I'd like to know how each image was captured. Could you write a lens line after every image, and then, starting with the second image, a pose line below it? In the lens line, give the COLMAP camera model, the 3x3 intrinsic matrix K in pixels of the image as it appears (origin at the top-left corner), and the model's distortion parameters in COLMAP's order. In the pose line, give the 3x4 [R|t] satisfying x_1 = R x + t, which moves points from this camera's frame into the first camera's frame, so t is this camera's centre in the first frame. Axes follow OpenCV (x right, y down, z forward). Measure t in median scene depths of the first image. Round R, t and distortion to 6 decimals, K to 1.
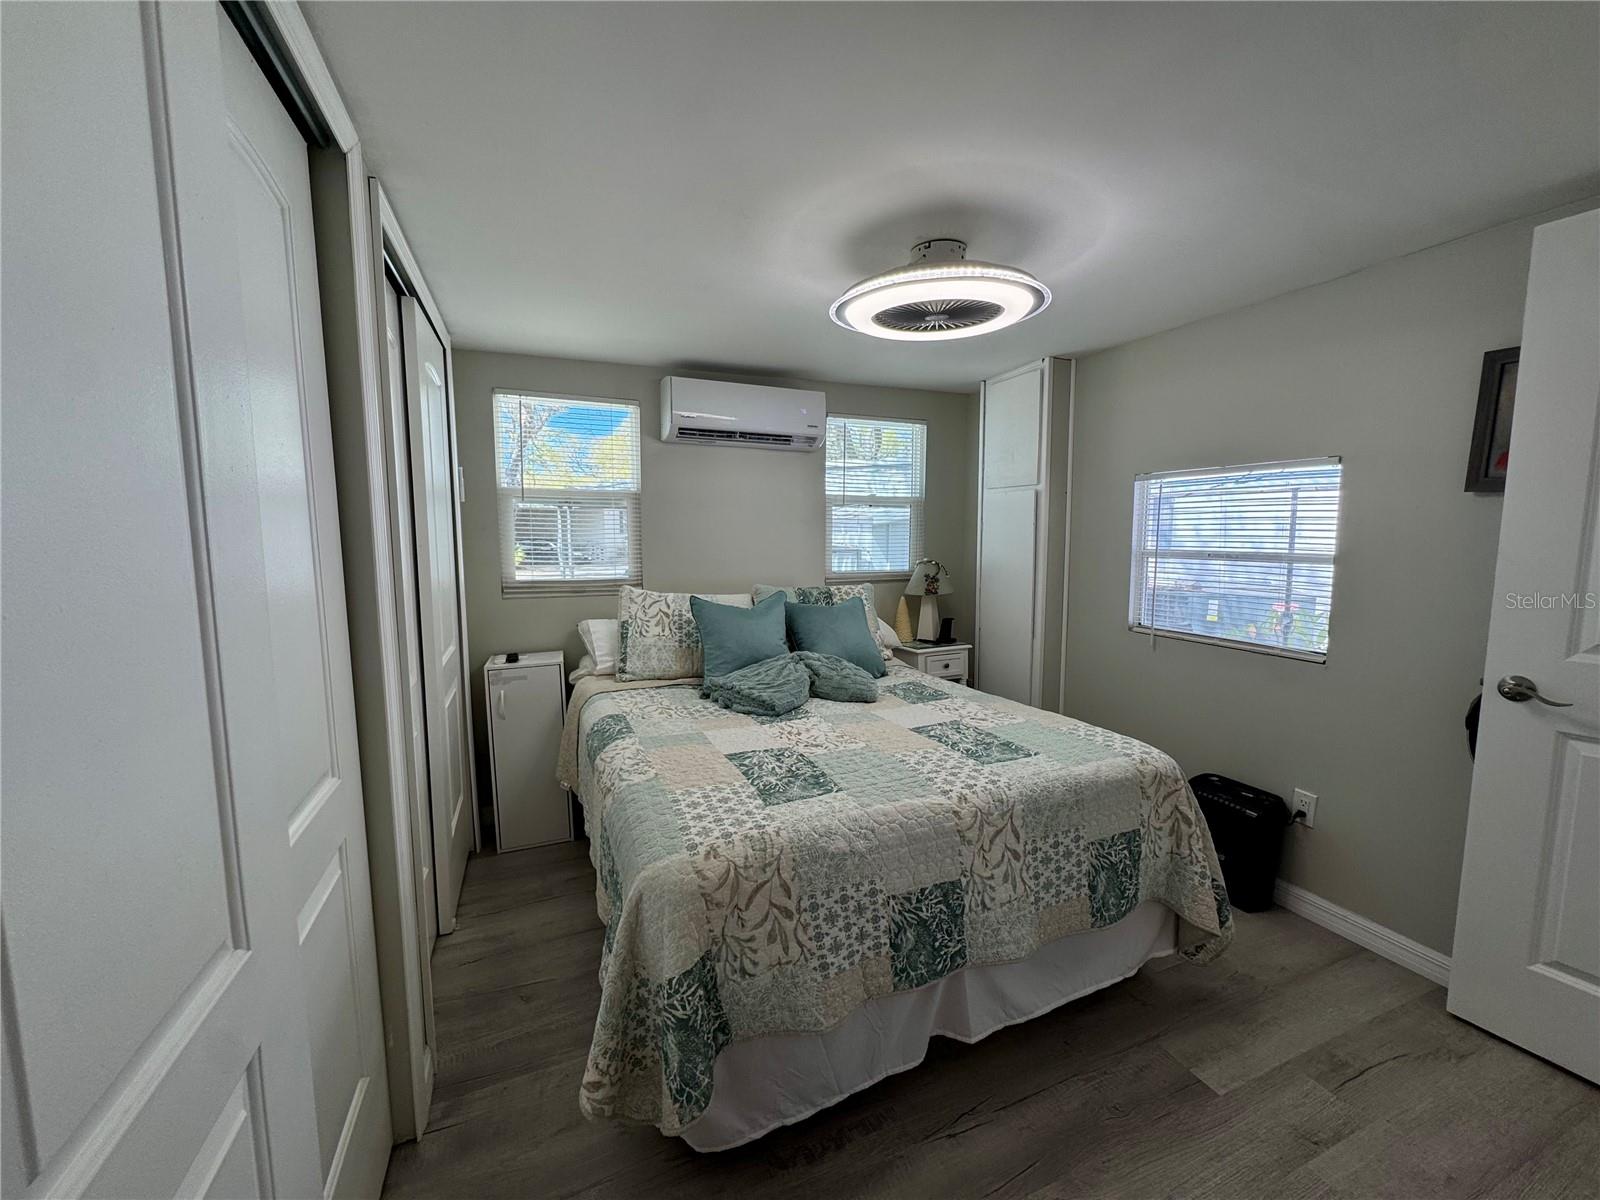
lens RADIAL K [[637.5, 0, 801.2], [0, 637.5, 601.9], [0, 0, 1]] dist [-0.004454, 0.000547]
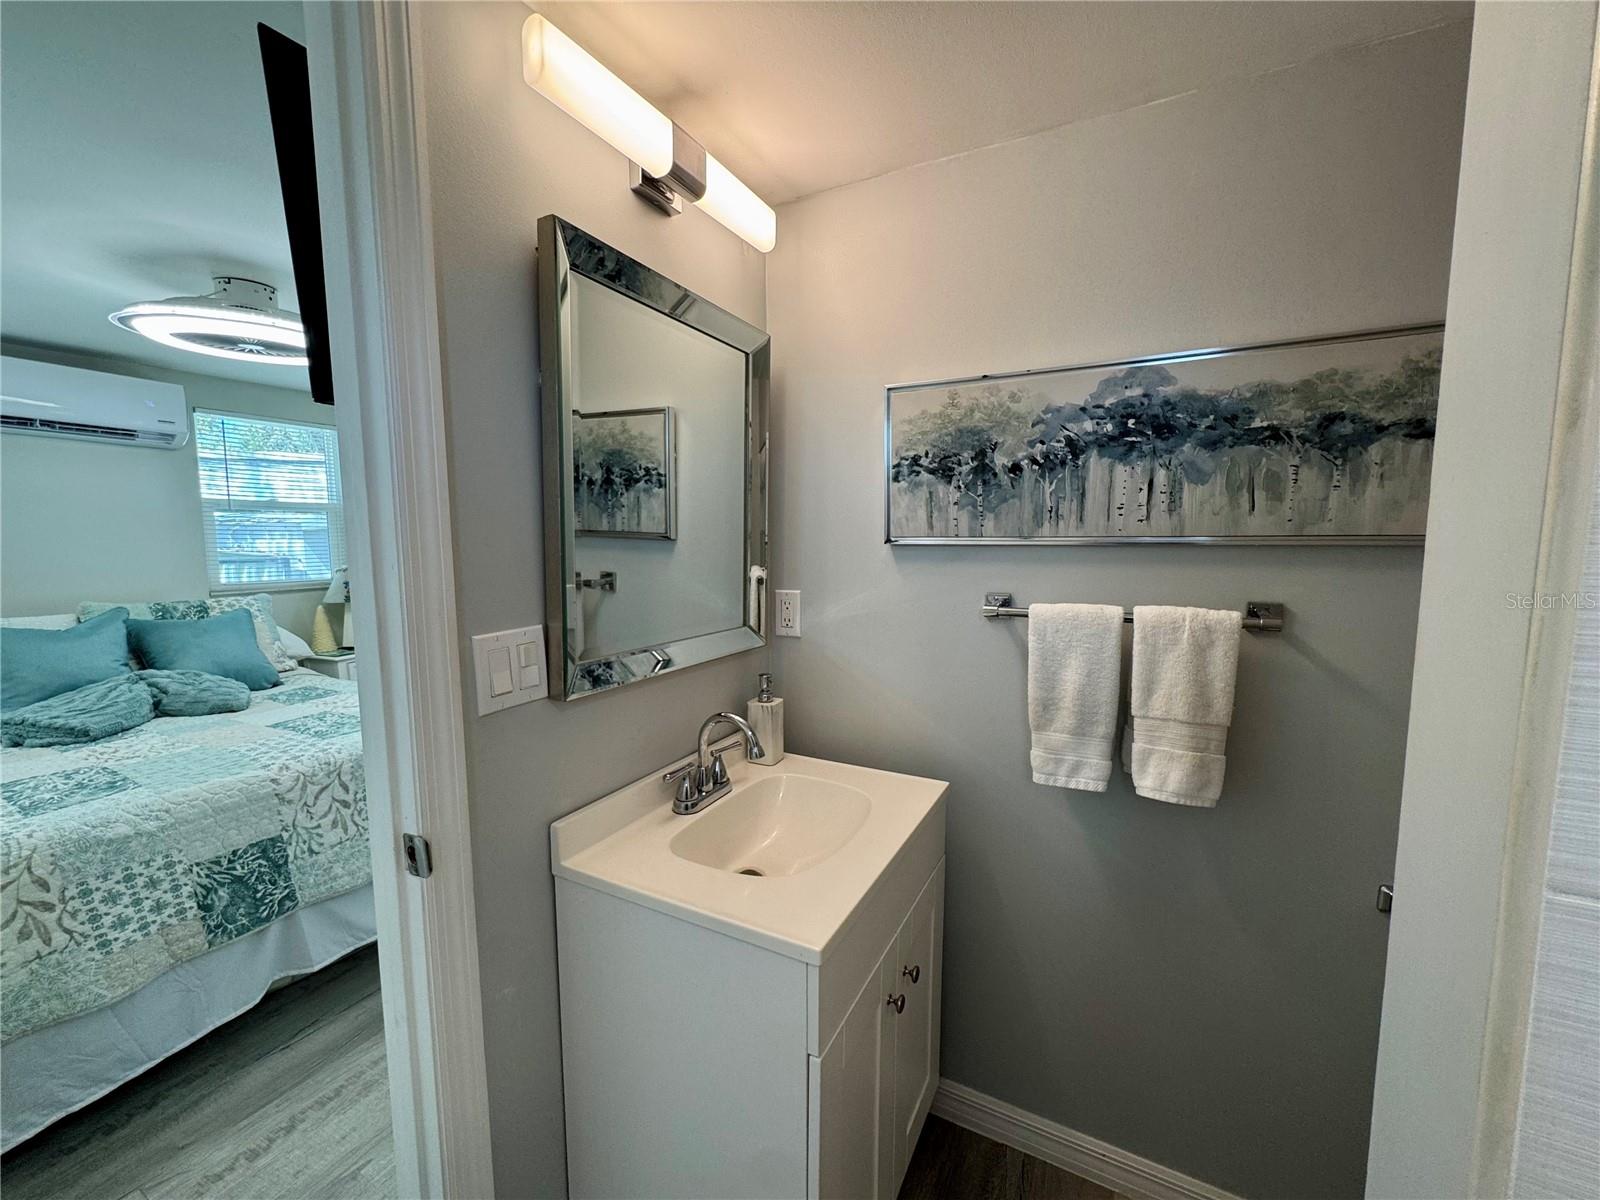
lens RADIAL K [[637.5, 0, 801.2], [0, 637.5, 601.9], [0, 0, 1]] dist [-0.004454, 0.000547]
pose [[0.770598, -0.063591, 0.634141, 0.266412], [0.068026, 0.997532, 0.017367, 0.046604], [-0.633680, 0.029755, 0.773023, -0.532408]]
